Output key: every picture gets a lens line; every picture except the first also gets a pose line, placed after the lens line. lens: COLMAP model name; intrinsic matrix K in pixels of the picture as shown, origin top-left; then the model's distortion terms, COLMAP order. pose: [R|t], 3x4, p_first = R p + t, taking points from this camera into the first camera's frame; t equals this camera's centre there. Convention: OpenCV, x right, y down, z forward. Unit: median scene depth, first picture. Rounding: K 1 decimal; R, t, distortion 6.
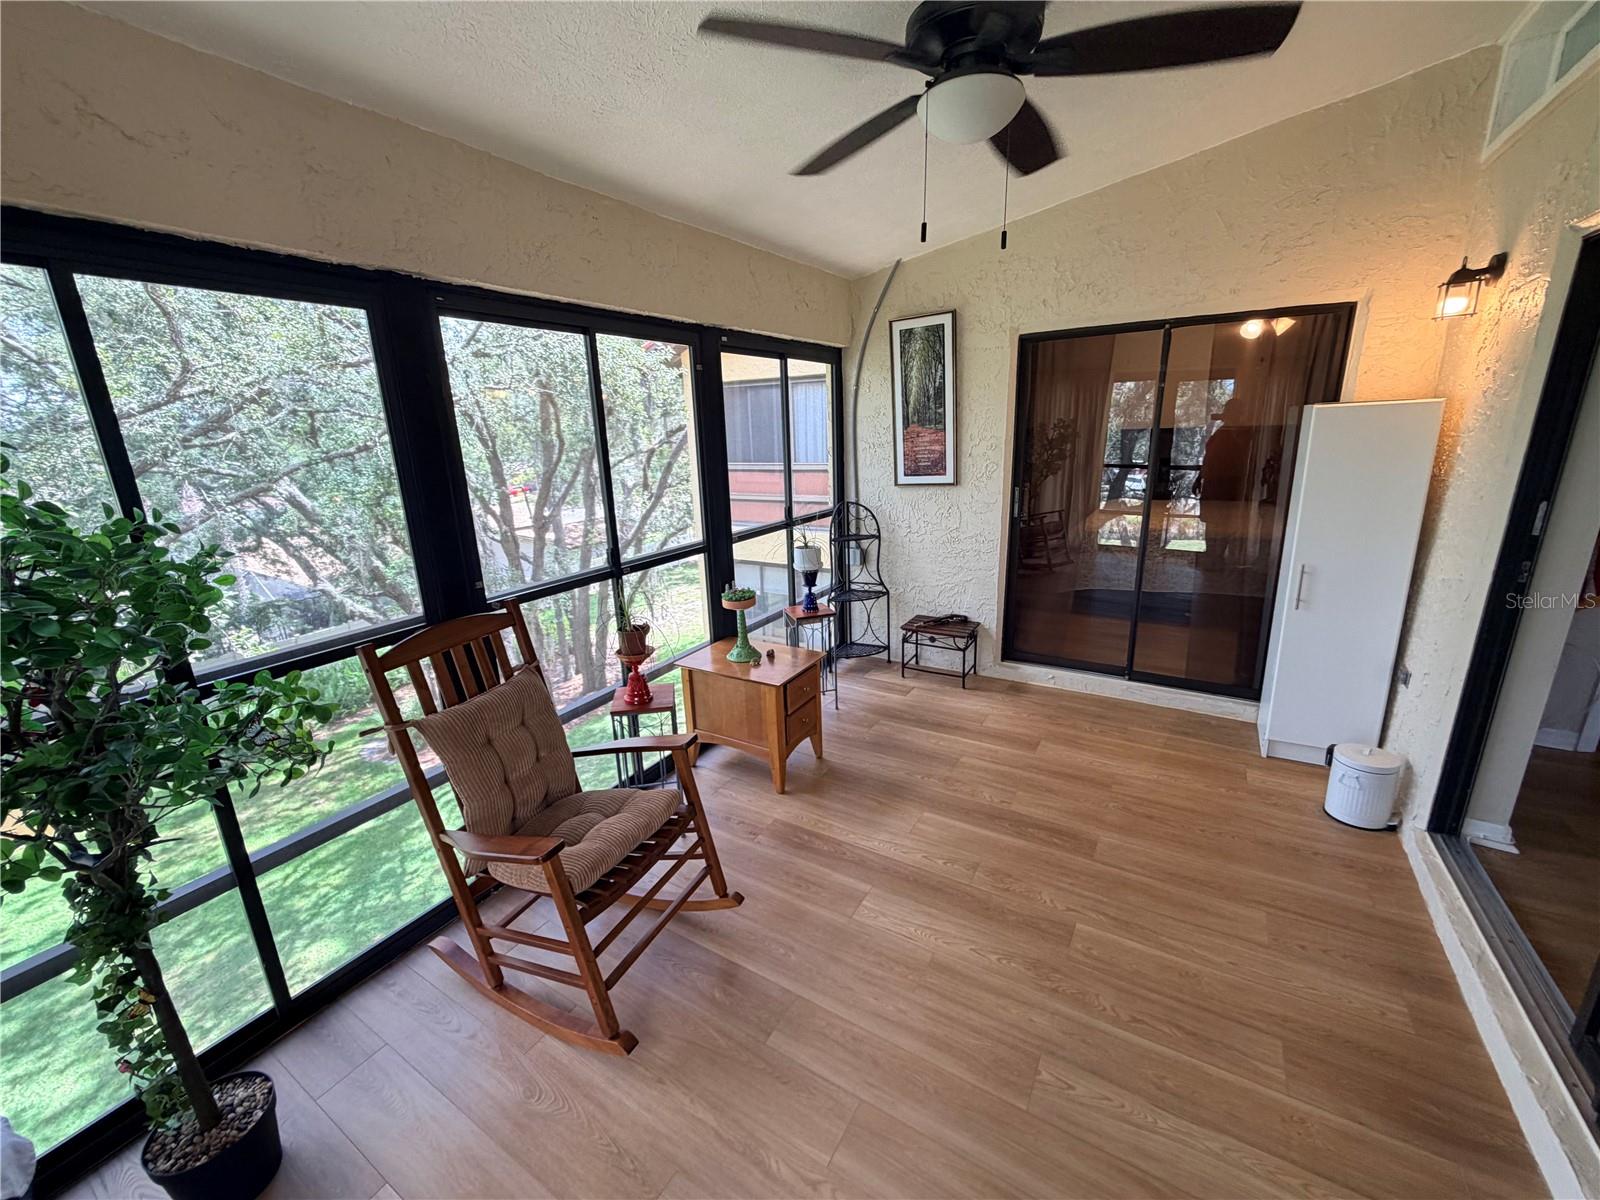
lens RADIAL K [[637.6, 0, 796.2], [0, 637.6, 605.5], [0, 0, 1]] dist [0.000321, 0.000137]
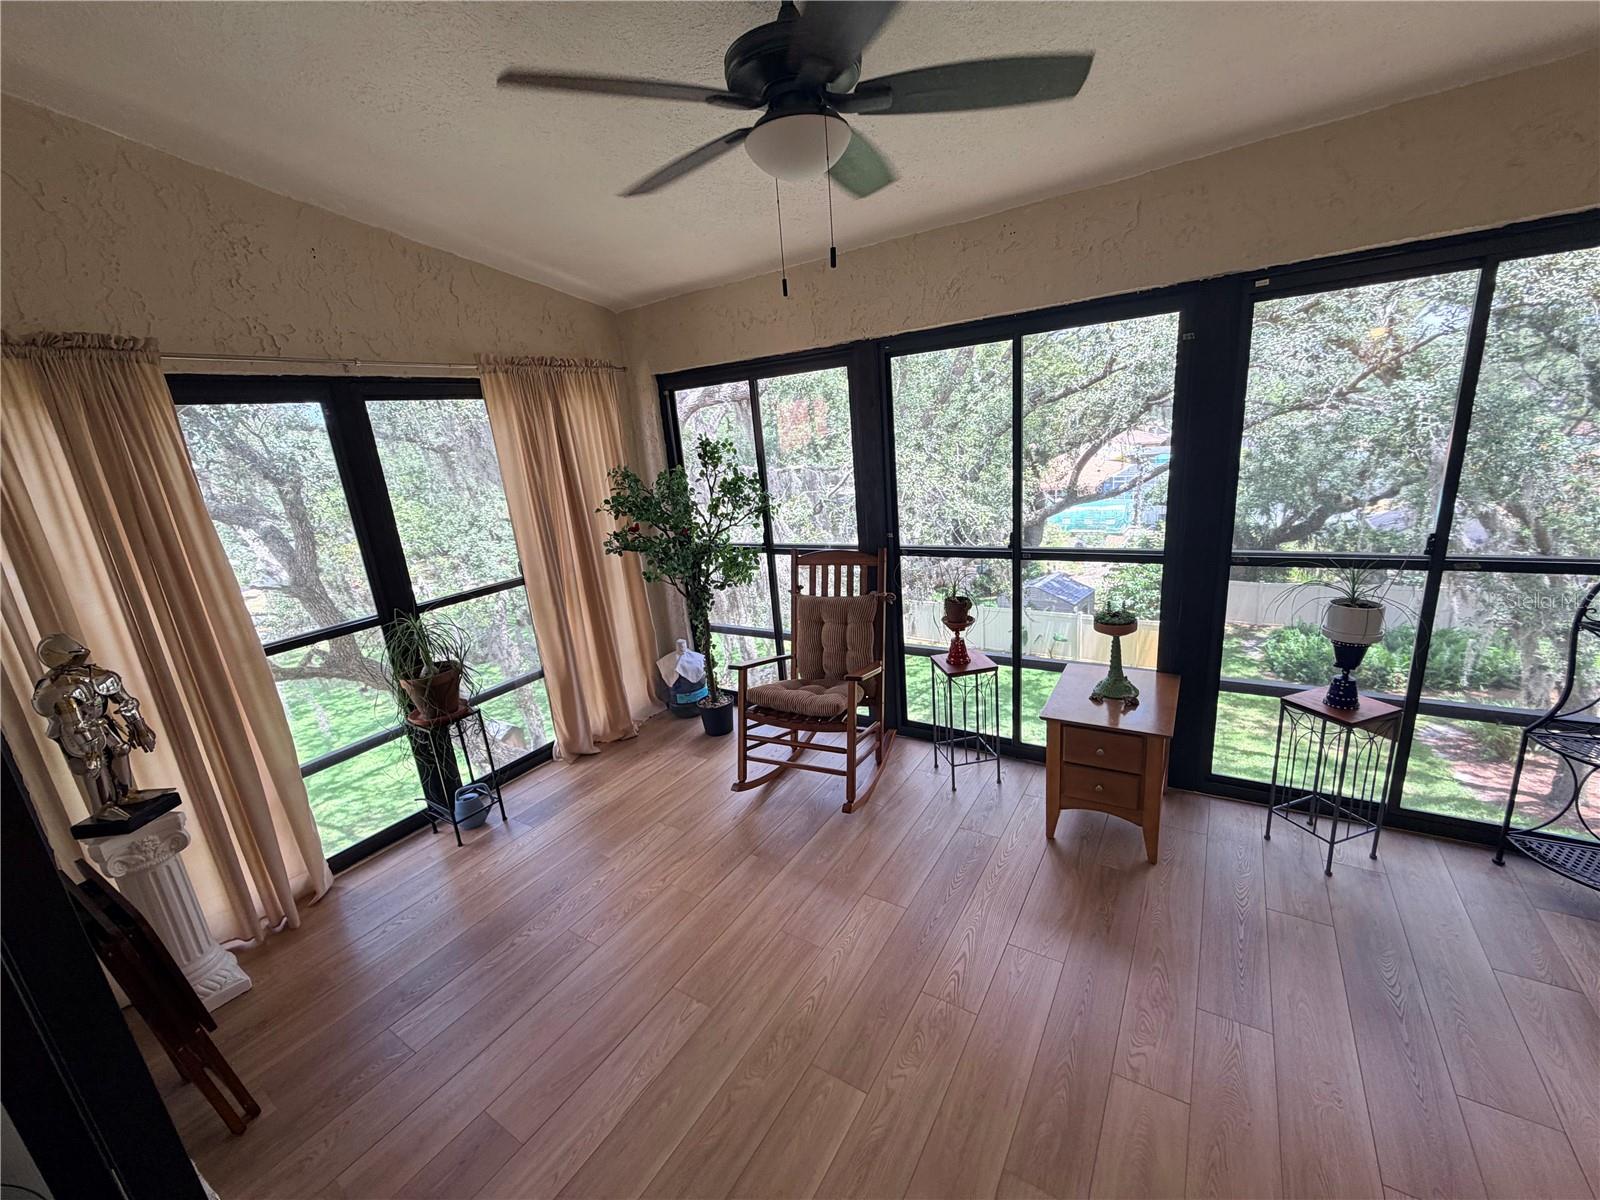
lens RADIAL K [[637.6, 0, 796.2], [0, 637.6, 605.5], [0, 0, 1]] dist [0.000321, 0.000137]
pose [[-0.021972, 0.295391, -0.955124, 1.224786], [-0.178989, 0.938756, 0.294447, -0.346536], [0.983606, 0.177427, 0.032246, 0.939111]]
